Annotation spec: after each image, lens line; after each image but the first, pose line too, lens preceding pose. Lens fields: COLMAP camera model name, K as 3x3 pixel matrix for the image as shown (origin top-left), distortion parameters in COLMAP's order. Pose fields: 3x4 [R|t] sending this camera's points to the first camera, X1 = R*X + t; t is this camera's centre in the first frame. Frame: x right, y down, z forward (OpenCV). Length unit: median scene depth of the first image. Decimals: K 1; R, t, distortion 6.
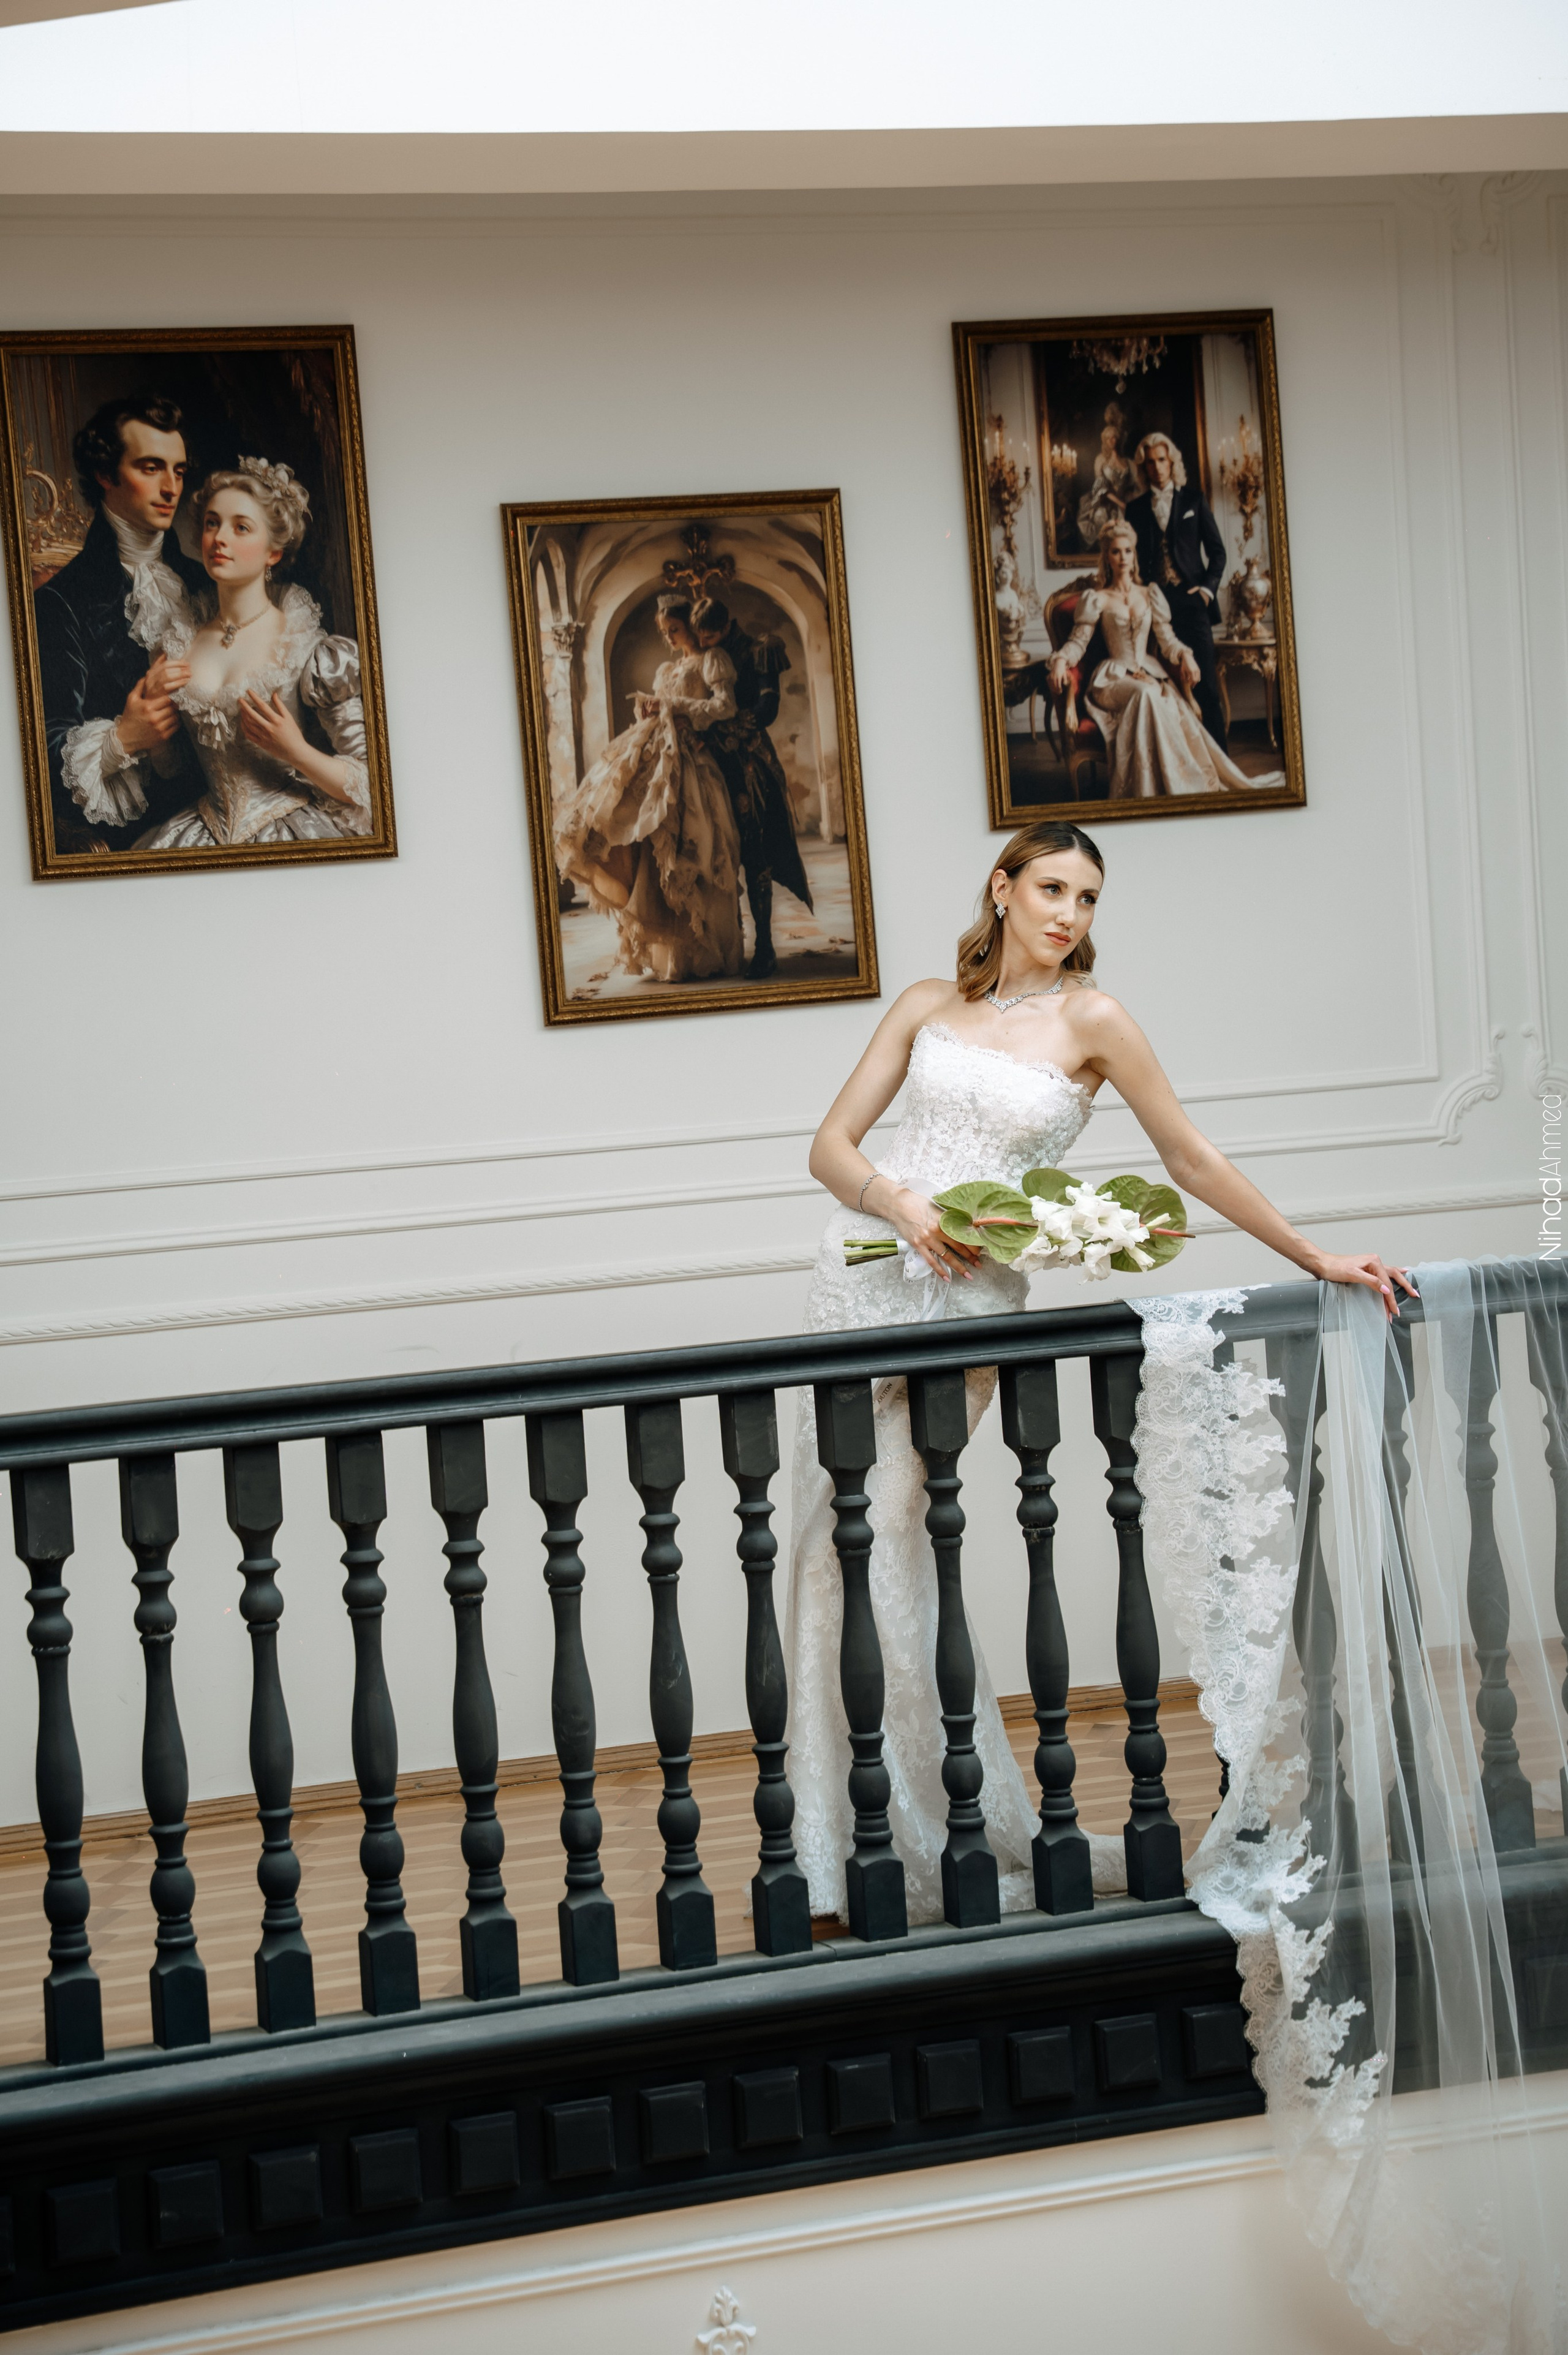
lens RADIAL K [[5086.5, 0, 776.8], [0, 5086.5, 1131.2], [0, 0, 1]] dist [0.367167, 0.000000]
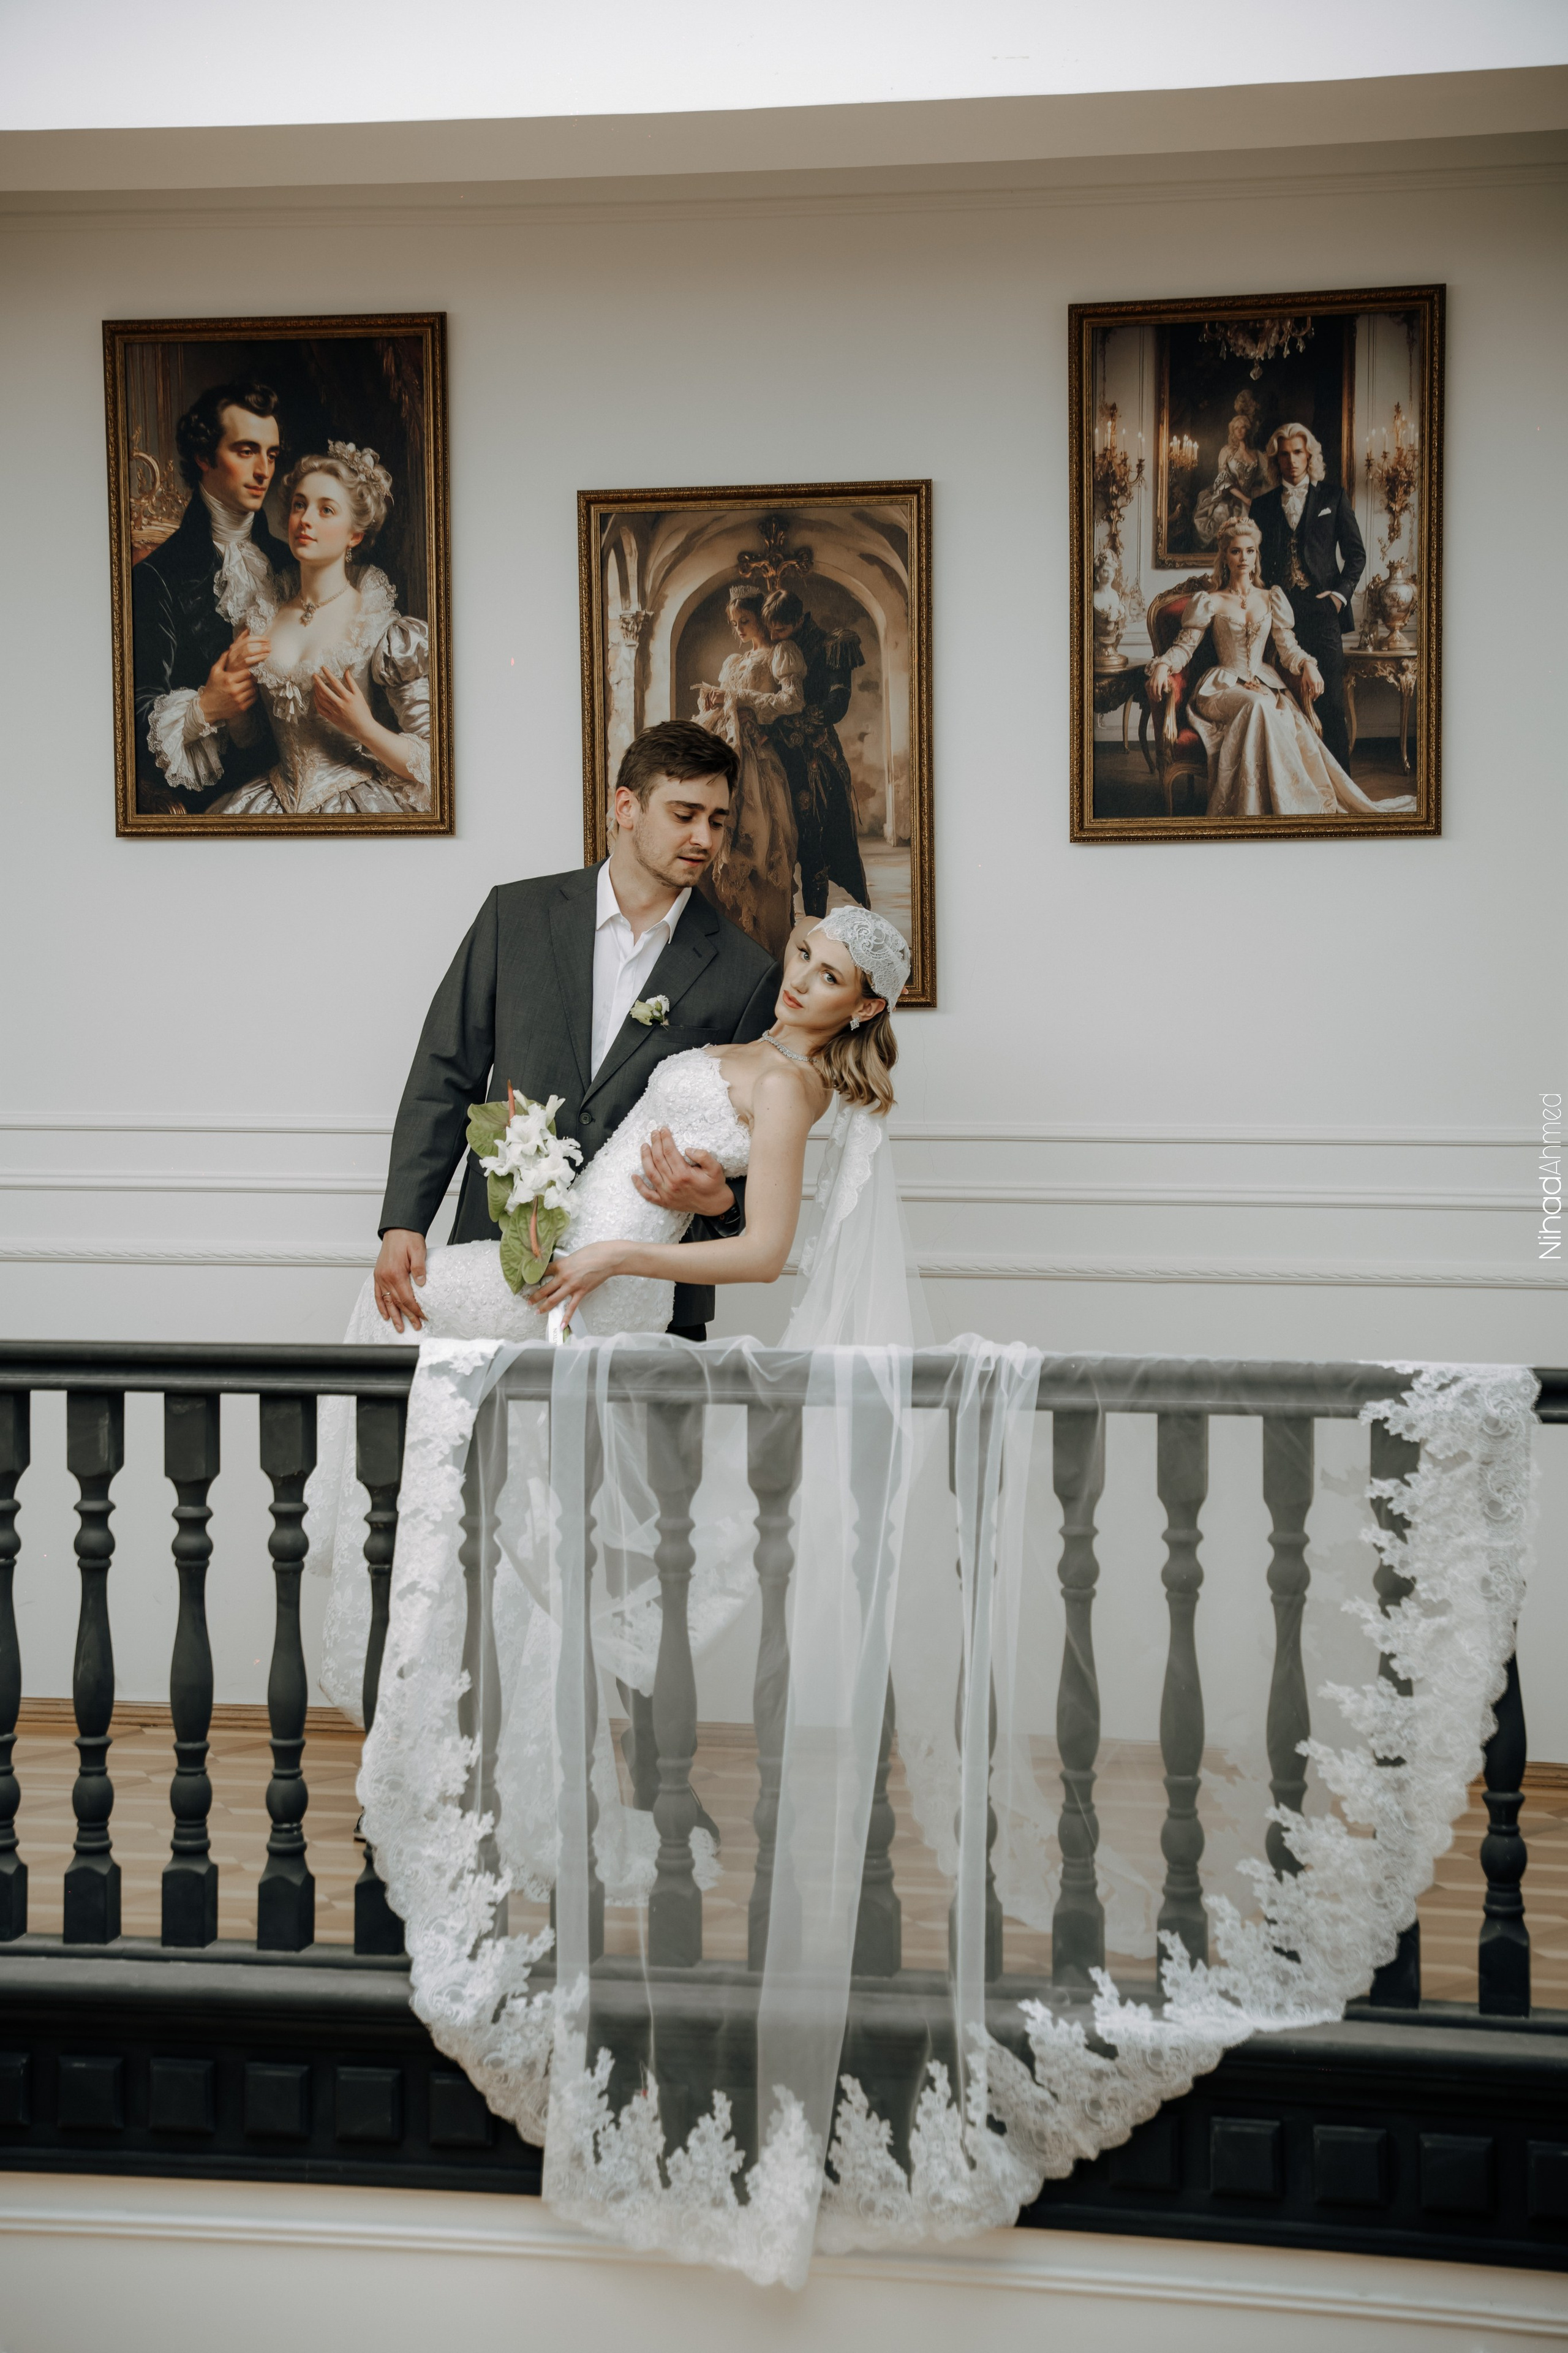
lens RADIAL K [[5082.3, 0, 666.3], [0, 5082.3, 1211.6], [0, 0, 1]] dist [0.367167, 0.000000]
pose [[0.827811, 0.104323, -0.551222, 0.511411], [-0.076412, 0.994368, 0.073438, -0.054367], [0.555779, -0.018673, 0.831121, 0.160775]]
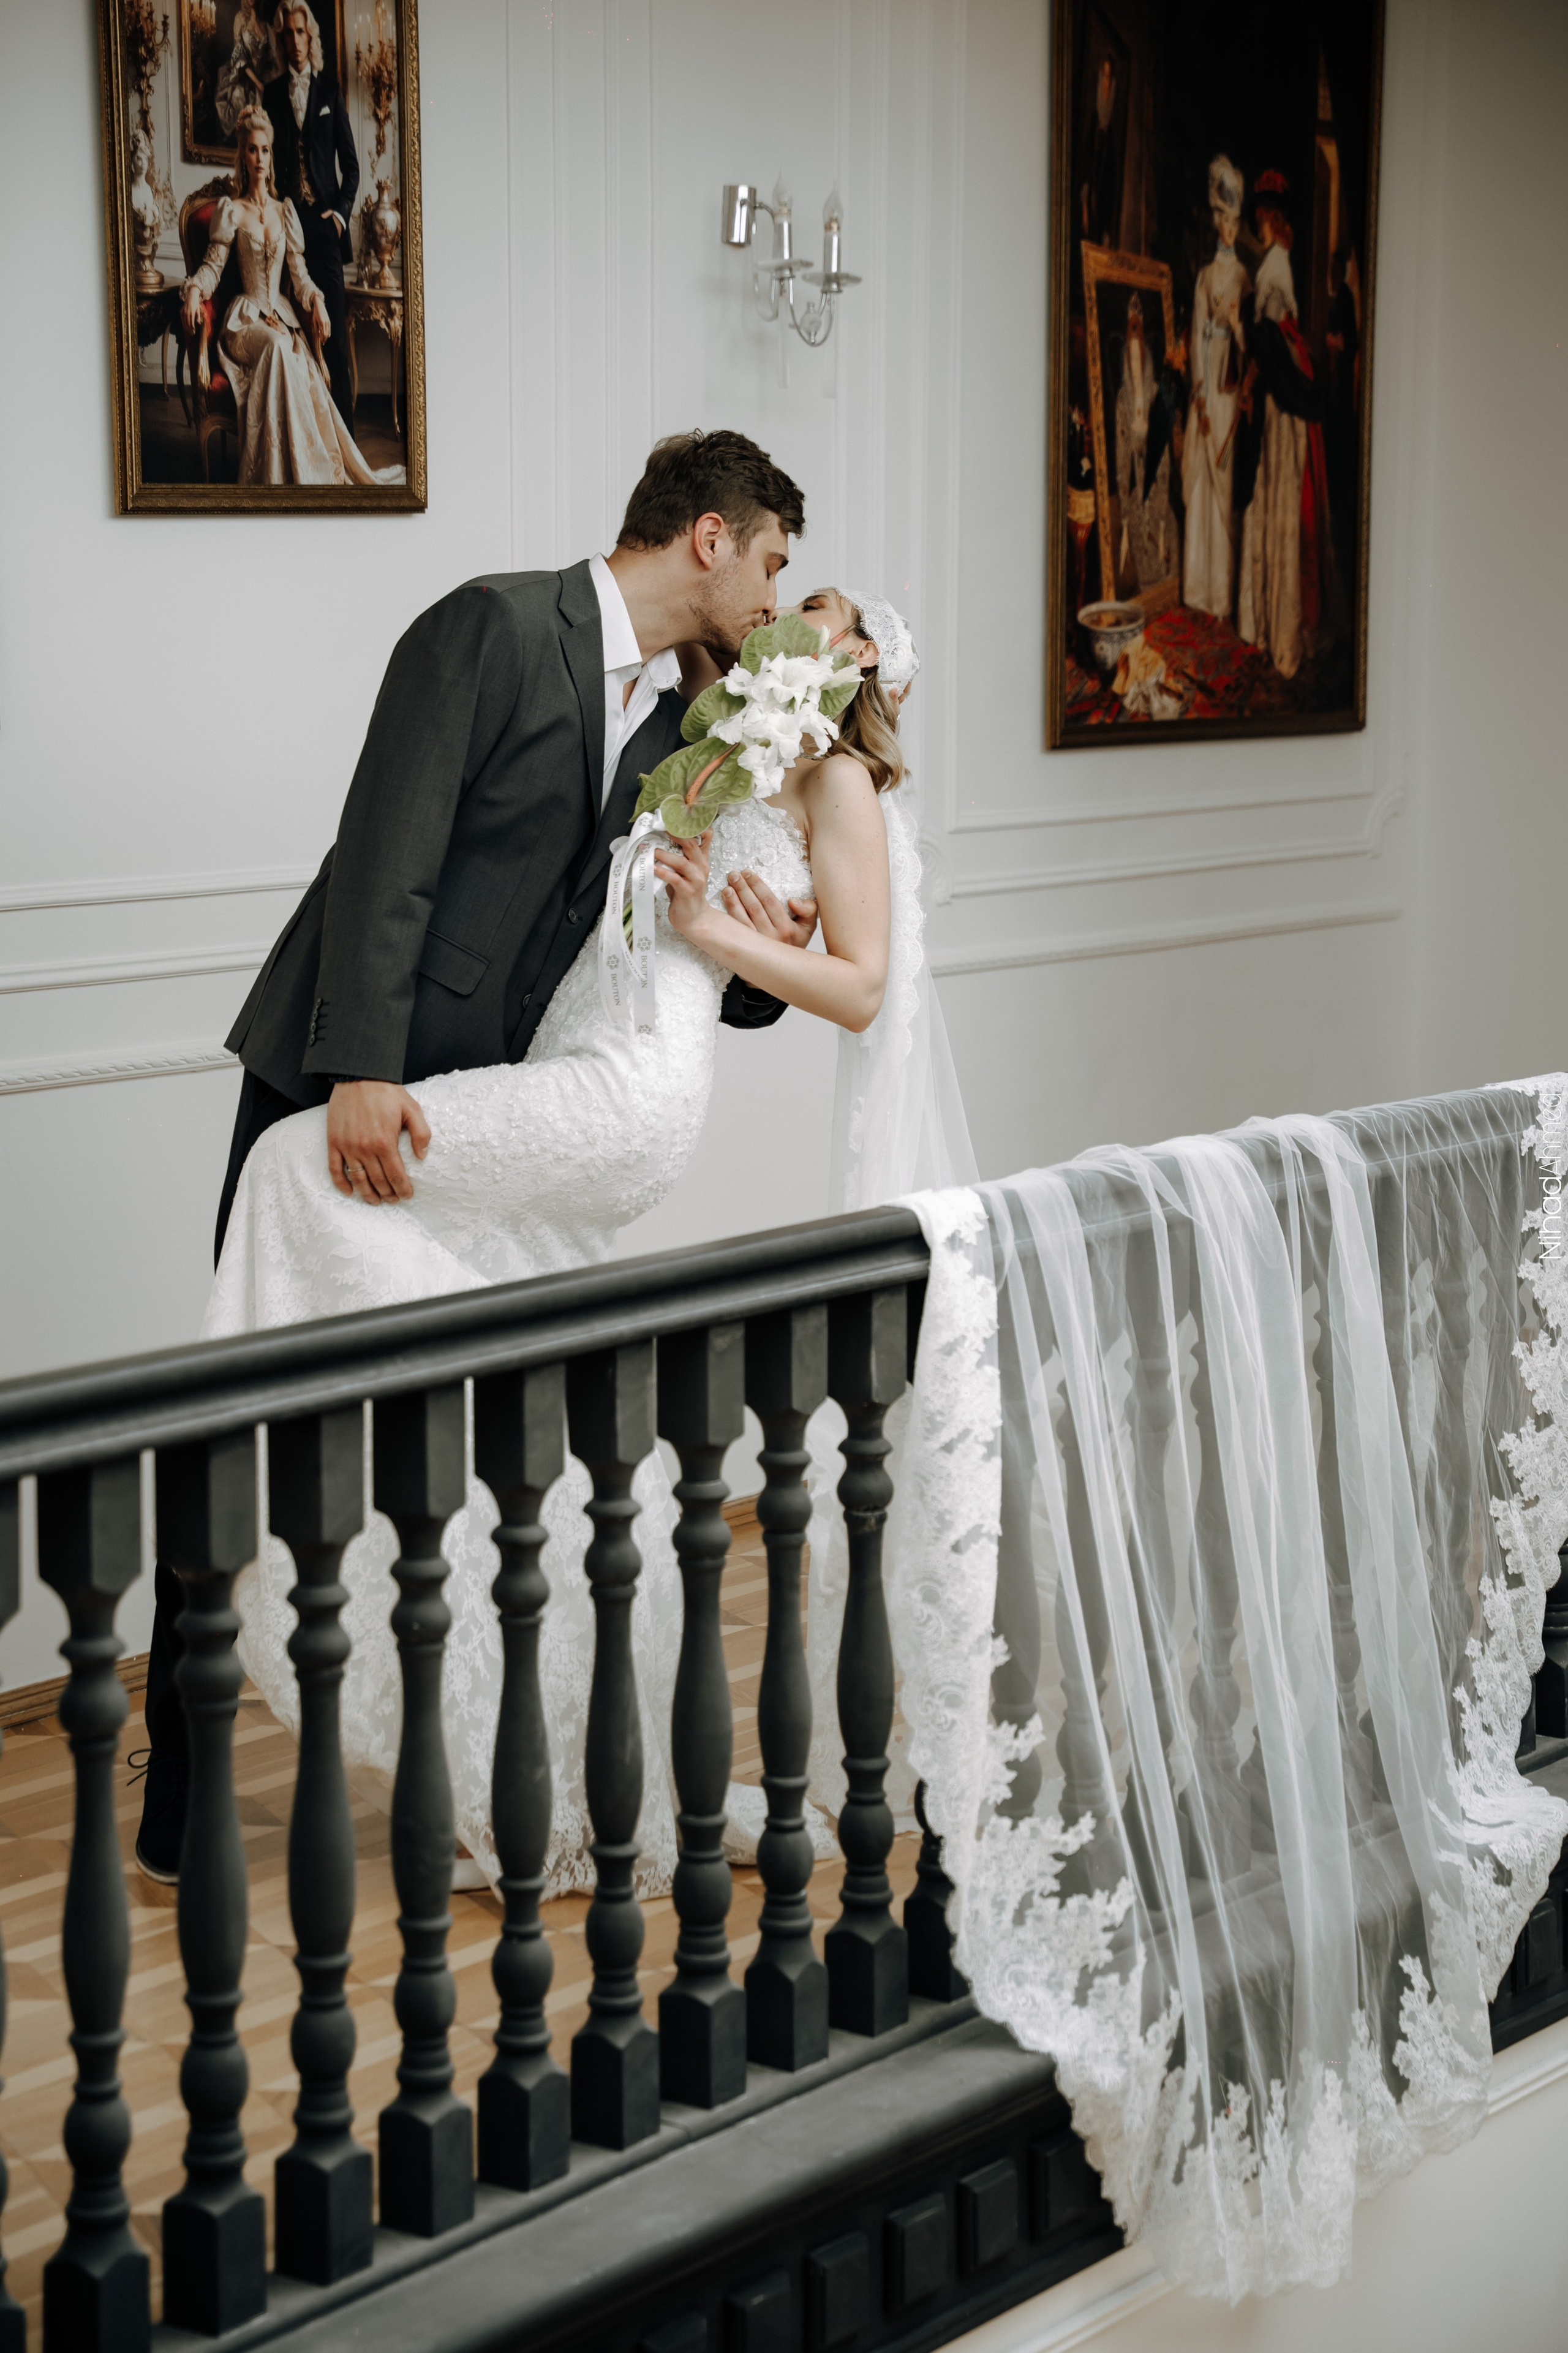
lens RADIAL K [[5082.3, 0, 841.3], [0, 5082.3, 1112.8], [0, 0, 1]] dist [0.367167, 0.000000]
pose [[0.817522, 0.005615, 0.575871, -0.298159], [-0.037599, 0.998339, 0.043642, -0.009023], [-0.574669, -0.057331, 0.816375, 0.327620]]
